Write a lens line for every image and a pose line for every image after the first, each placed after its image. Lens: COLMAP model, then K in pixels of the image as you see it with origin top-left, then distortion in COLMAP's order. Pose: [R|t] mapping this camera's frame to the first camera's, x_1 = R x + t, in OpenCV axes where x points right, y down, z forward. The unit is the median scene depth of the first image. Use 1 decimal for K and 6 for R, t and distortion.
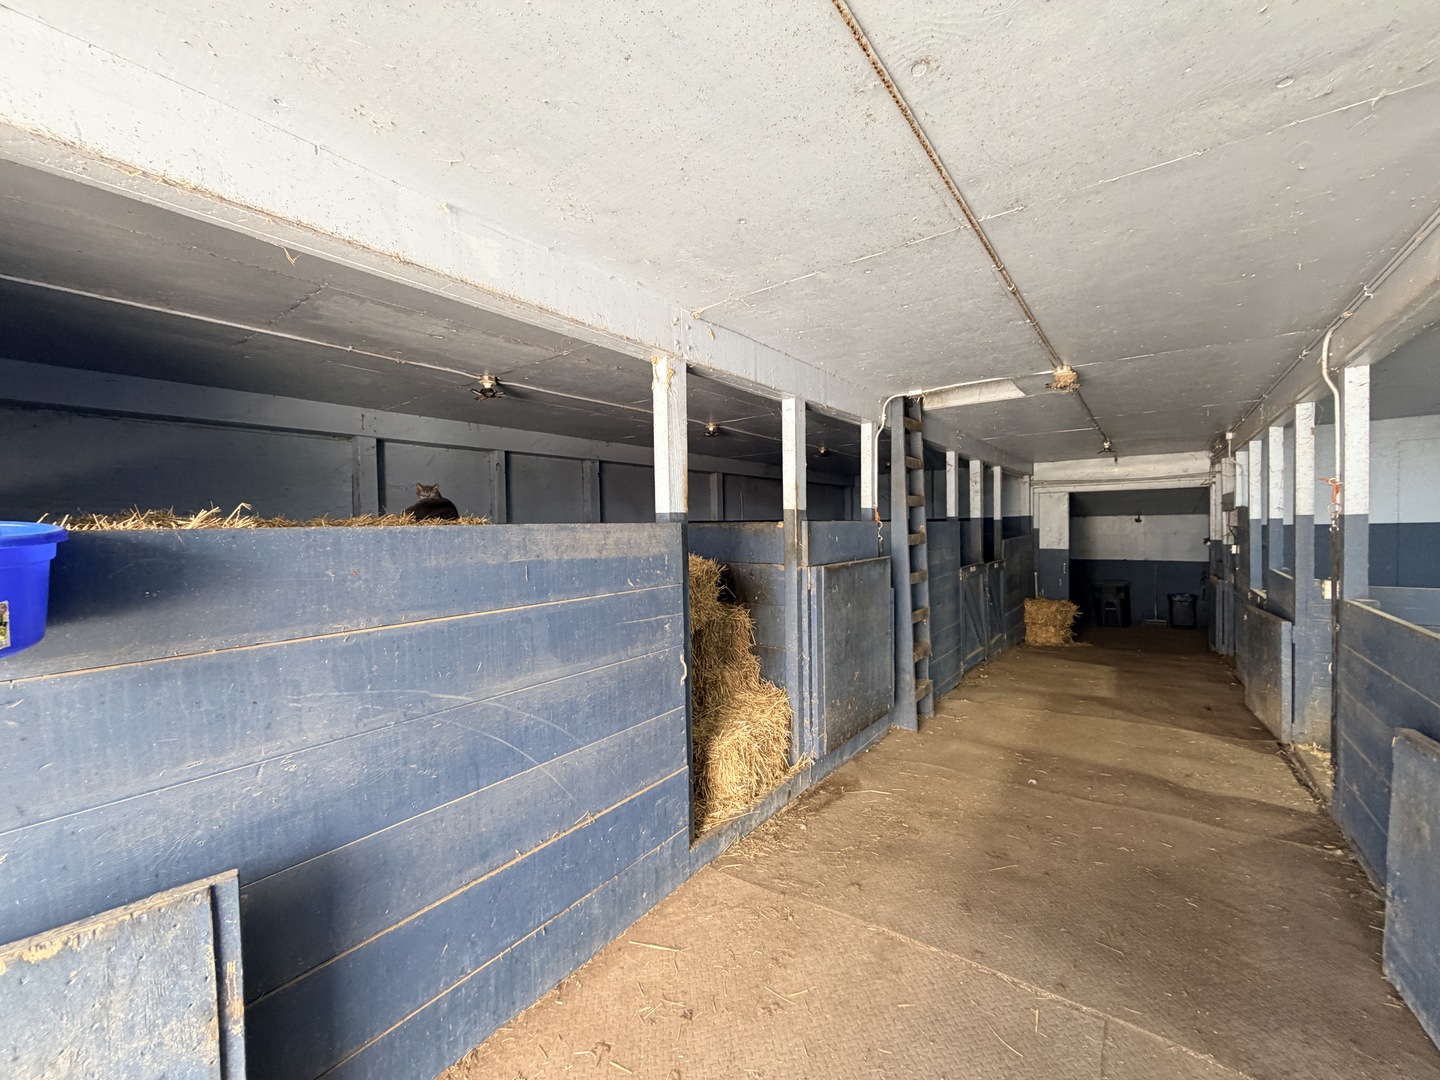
lens RADIAL K [[573.0, 0, 716.4], [0, 573.0, 539.6], [0, 0, 1]] dist [0.000066, -0.000487]
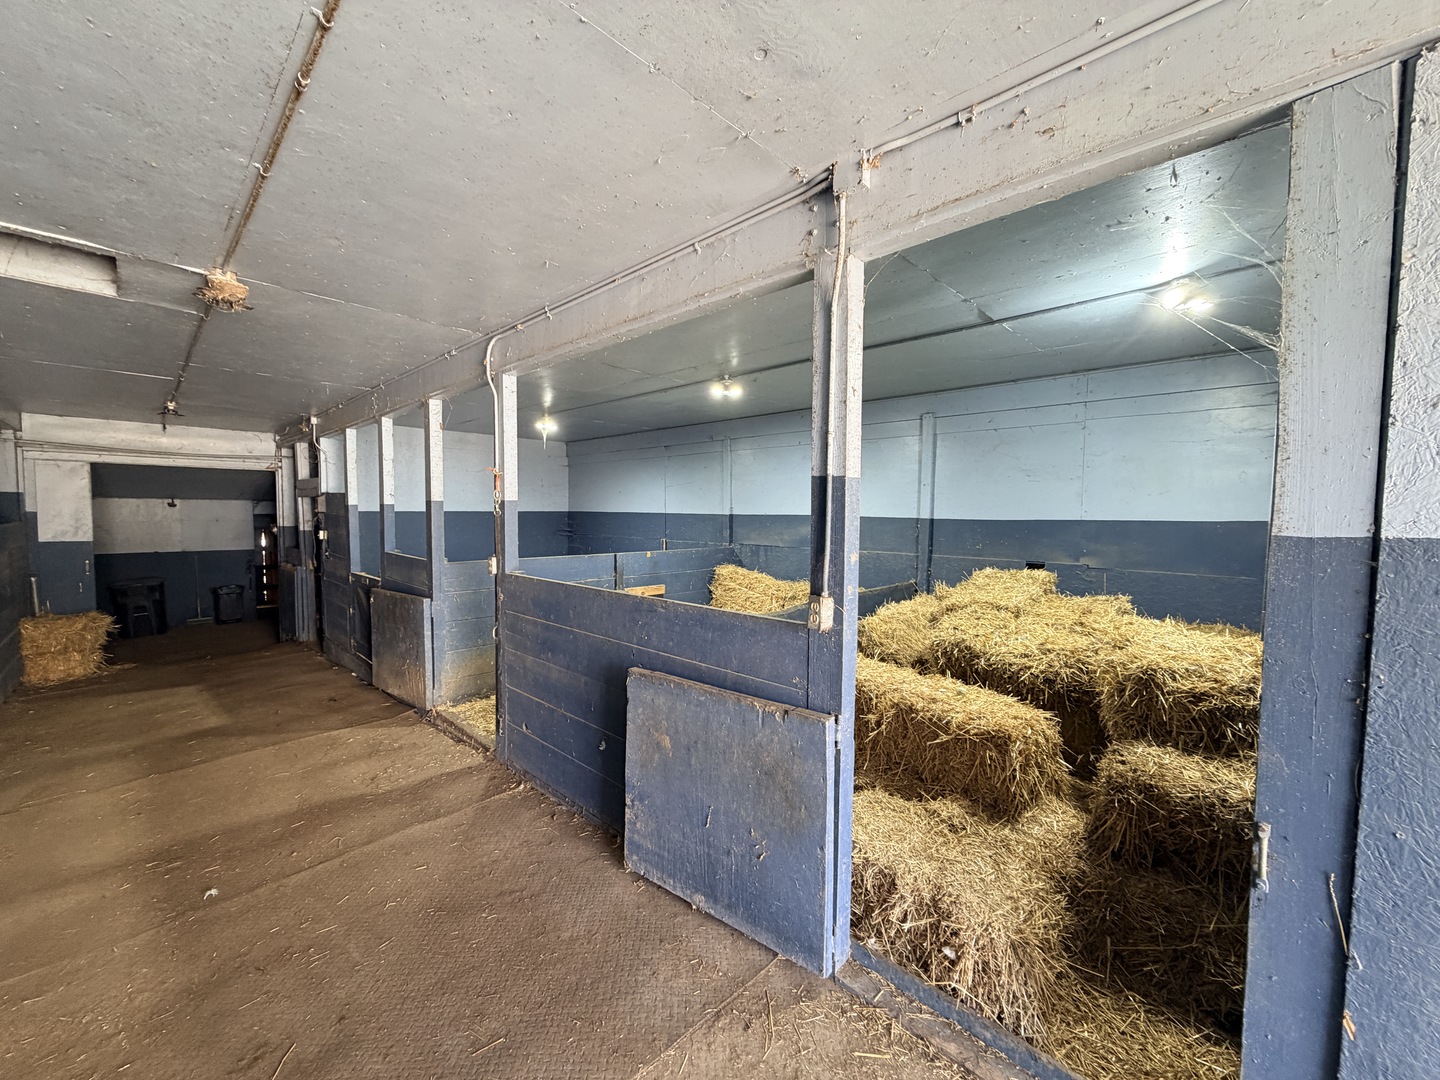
lens RADIAL K [[573.0, 0, 714.1], [0, 573.0, 539.4], [0, 0, 1]] dist [0.000066, -0.000487]
pose [[0.125224, -0.030926, 0.991646, -0.006944], [0.011416, 0.999493, 0.029729, 0.003215], [-0.992063, 0.007598, 0.125514, 0.207819]]
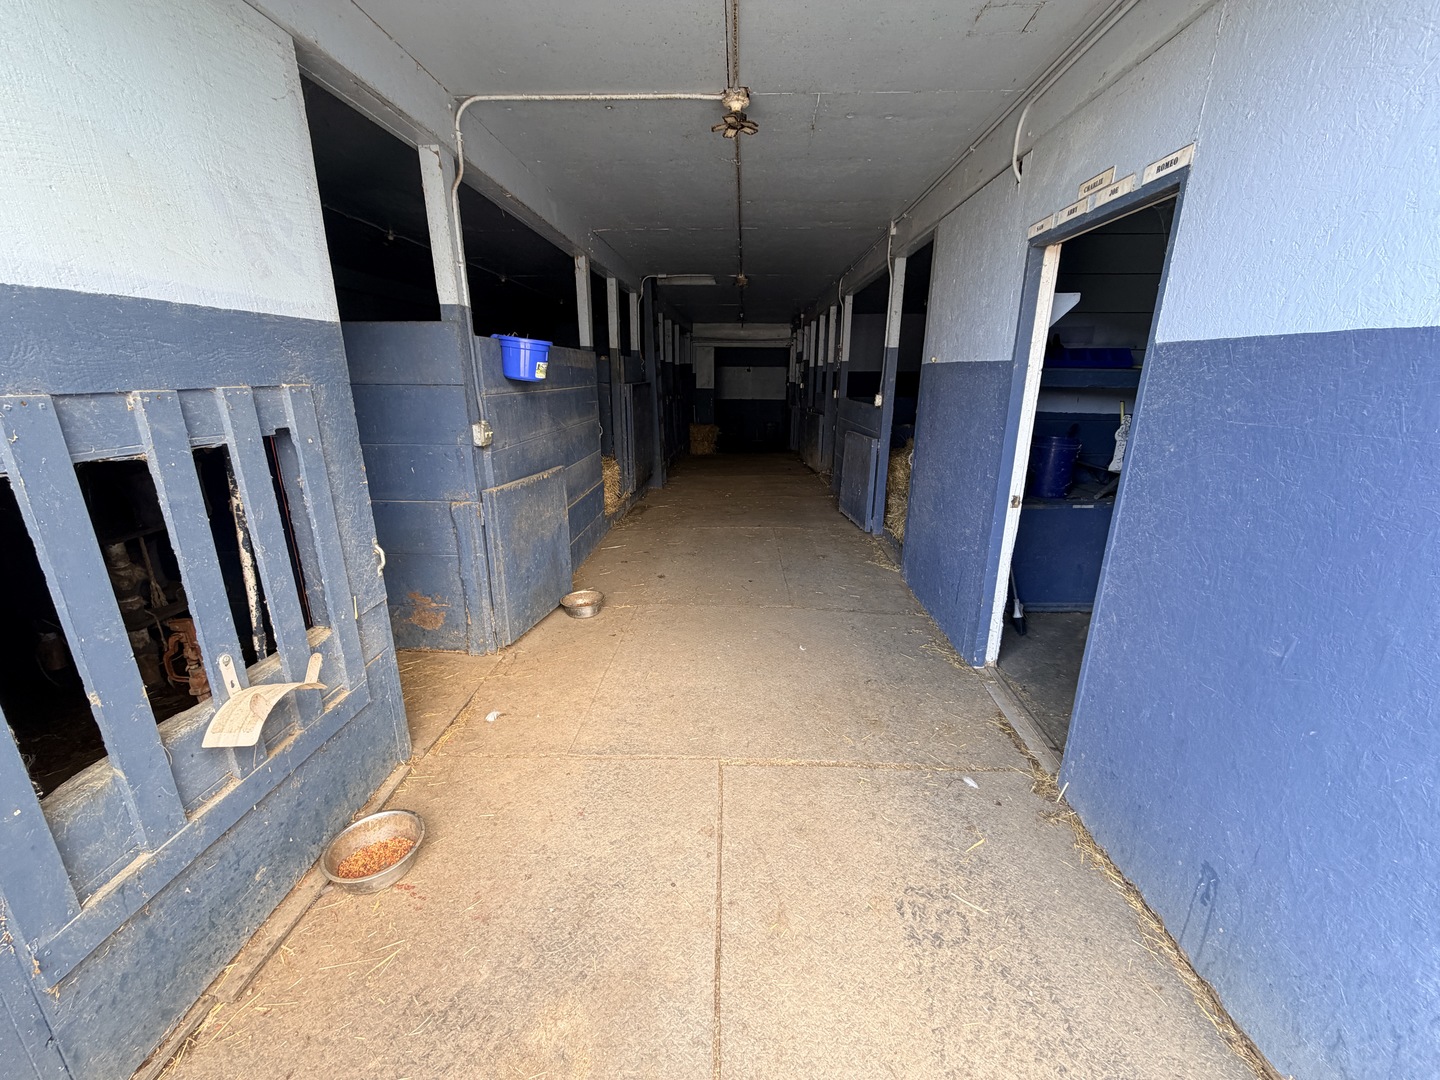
lens RADIAL K [[573.0, 0, 717.9], [0, 573.0, 542.7], [0, 0, 1]] dist [0.000066, -0.000487]
pose [[0.820646, -0.139811, 0.554069, -0.371210], [-0.006728, 0.967176, 0.254017, 0.040996], [-0.571397, -0.212186, 0.792769, -0.372798]]
